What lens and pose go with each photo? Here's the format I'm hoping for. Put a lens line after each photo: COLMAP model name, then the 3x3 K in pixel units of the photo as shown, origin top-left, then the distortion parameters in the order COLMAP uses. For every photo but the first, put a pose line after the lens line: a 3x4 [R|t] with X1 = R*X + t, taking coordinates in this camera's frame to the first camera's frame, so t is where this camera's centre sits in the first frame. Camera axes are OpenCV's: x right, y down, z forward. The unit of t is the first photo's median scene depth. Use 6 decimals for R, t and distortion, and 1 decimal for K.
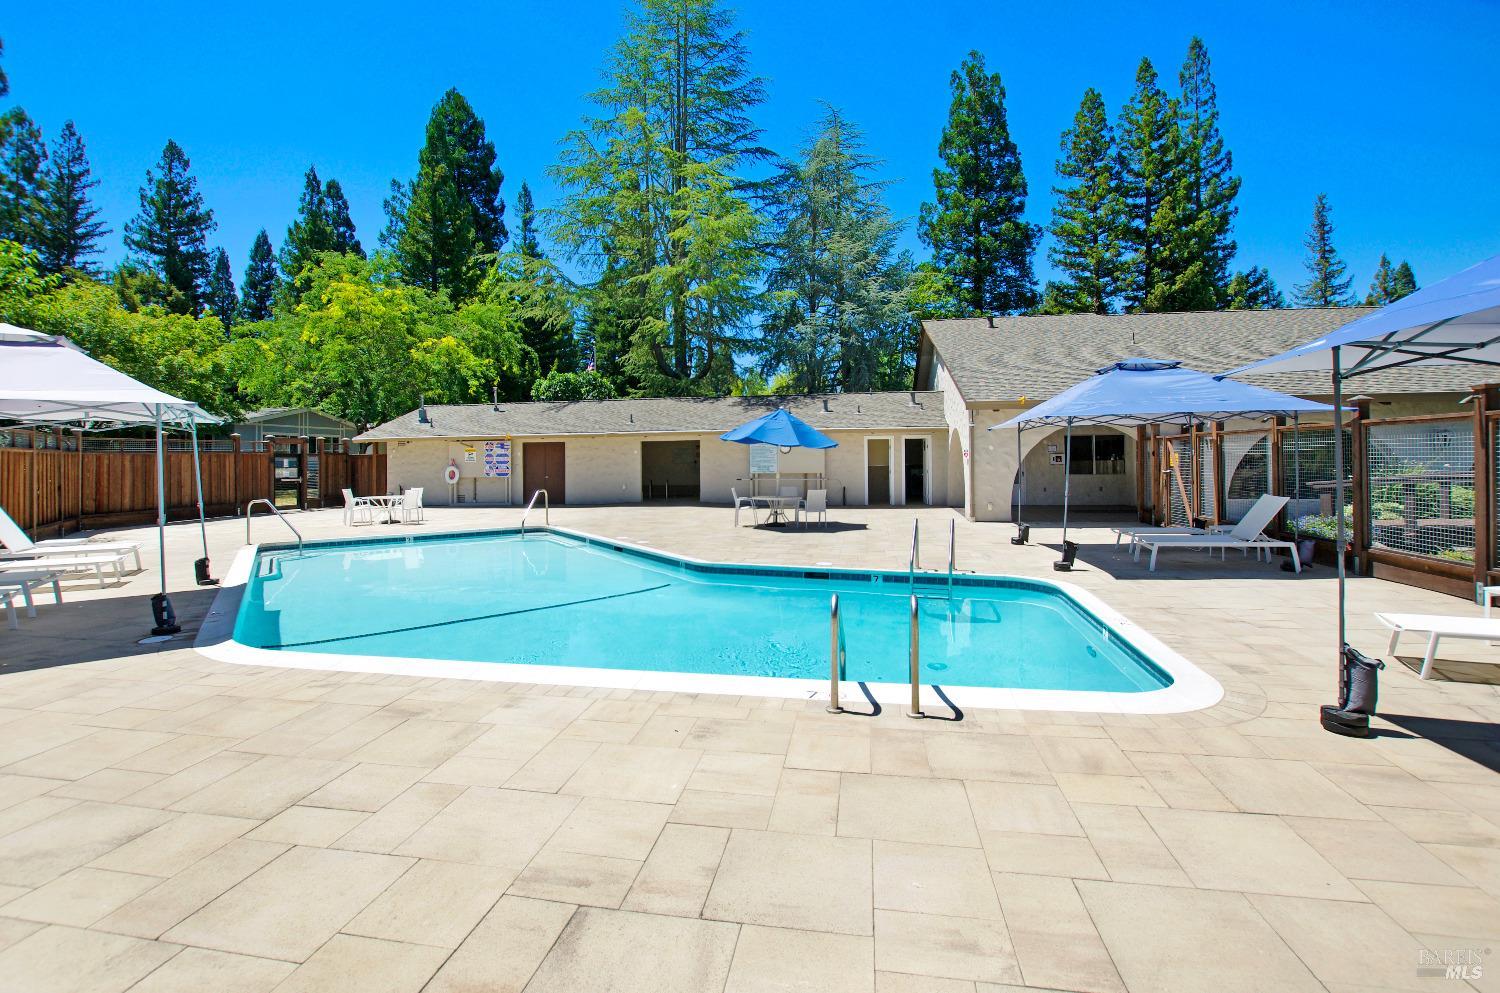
lens RADIAL K [[791.8, 0, 712.9], [0, 791.8, 472.2], [0, 0, 1]] dist [-0.042626, -0.000208]
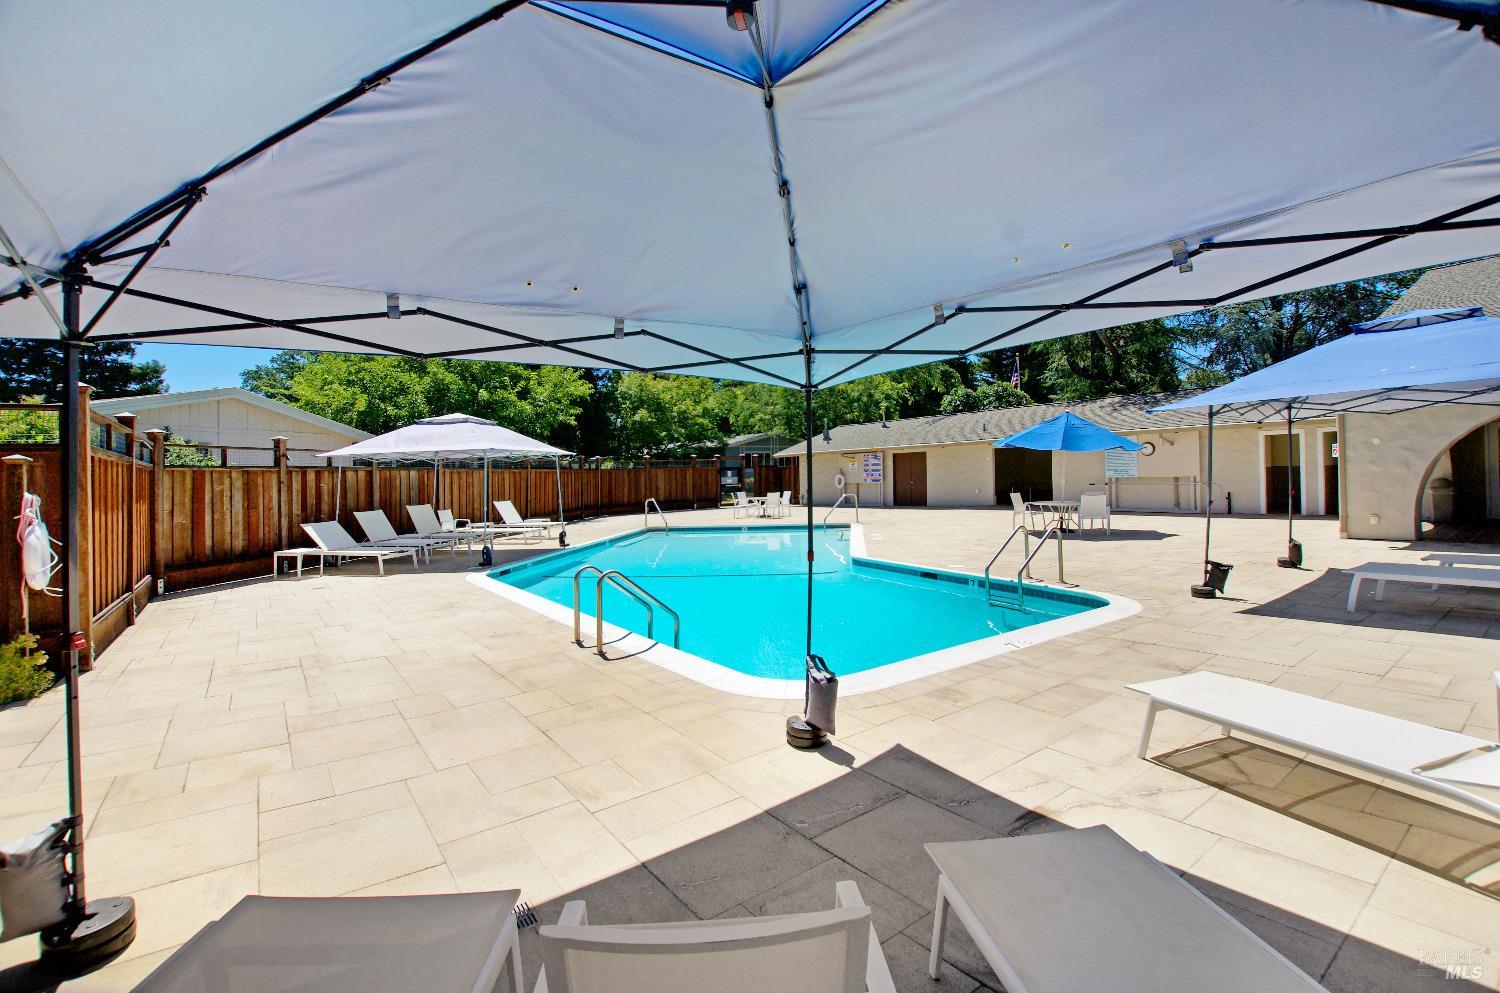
lens RADIAL K [[723.8, 0, 737.3], [0, 723.8, 498.9], [0, 0, 1]] dist [-0.003332, -0.000090]
pose [[0.694168, 0.011594, -0.719719, 0.384549], [0.010571, 0.999598, 0.026299, -0.000581], [0.719735, -0.025864, 0.693767, 0.077539]]
